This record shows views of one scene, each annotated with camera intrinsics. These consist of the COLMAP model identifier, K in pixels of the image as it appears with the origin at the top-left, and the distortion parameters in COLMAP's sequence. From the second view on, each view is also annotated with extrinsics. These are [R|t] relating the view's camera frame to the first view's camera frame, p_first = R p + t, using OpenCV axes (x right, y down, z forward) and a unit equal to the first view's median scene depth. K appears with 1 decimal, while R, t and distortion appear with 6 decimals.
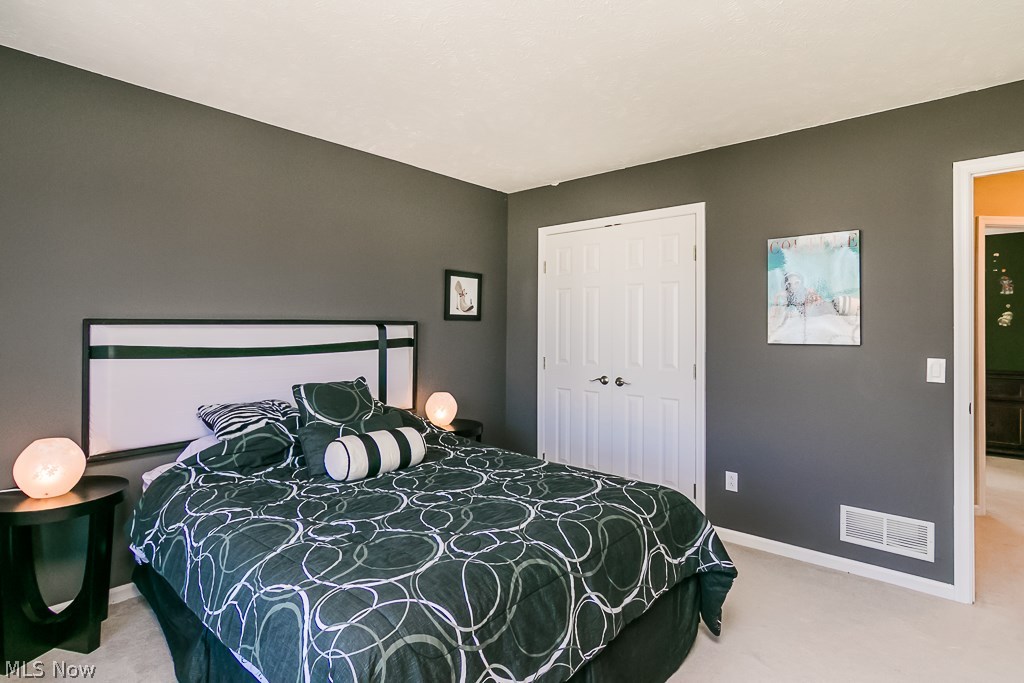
lens RADIAL K [[517.7, 0, 511.9], [0, 517.7, 326.1], [0, 0, 1]] dist [0.001717, 0.000242]
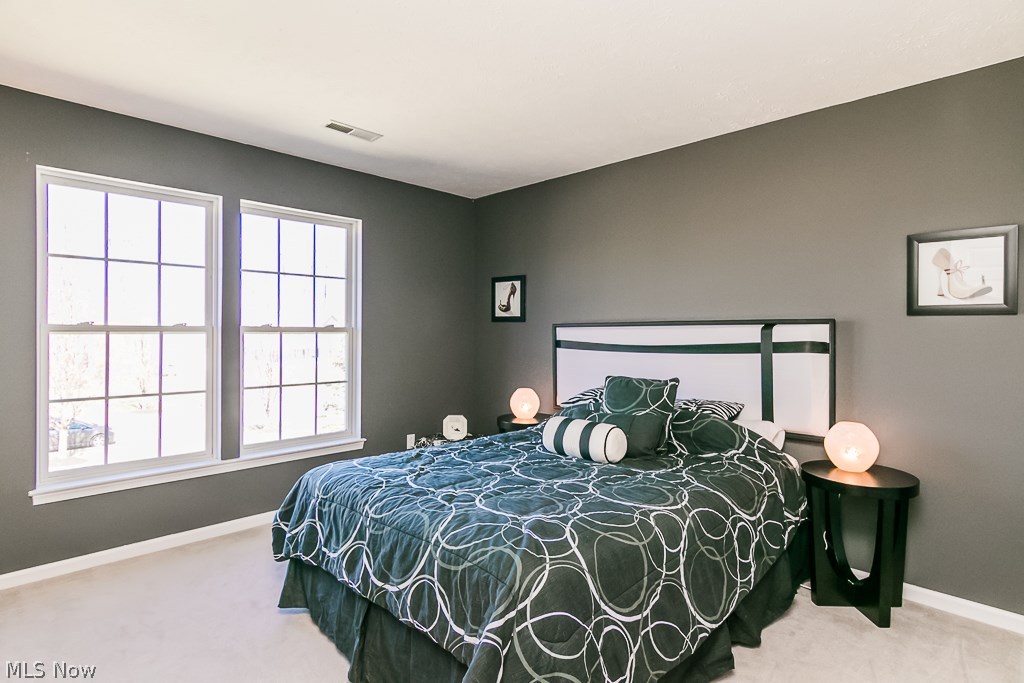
lens RADIAL K [[531.3, 0, 523.5], [0, 531.3, 346.3], [0, 0, 1]] dist [0.000028, -0.000029]
pose [[-0.054929, 0.031852, -0.997982, 0.625449], [0.009893, 0.999459, 0.031355, 0.001494], [0.998441, -0.008150, -0.055214, 0.641669]]
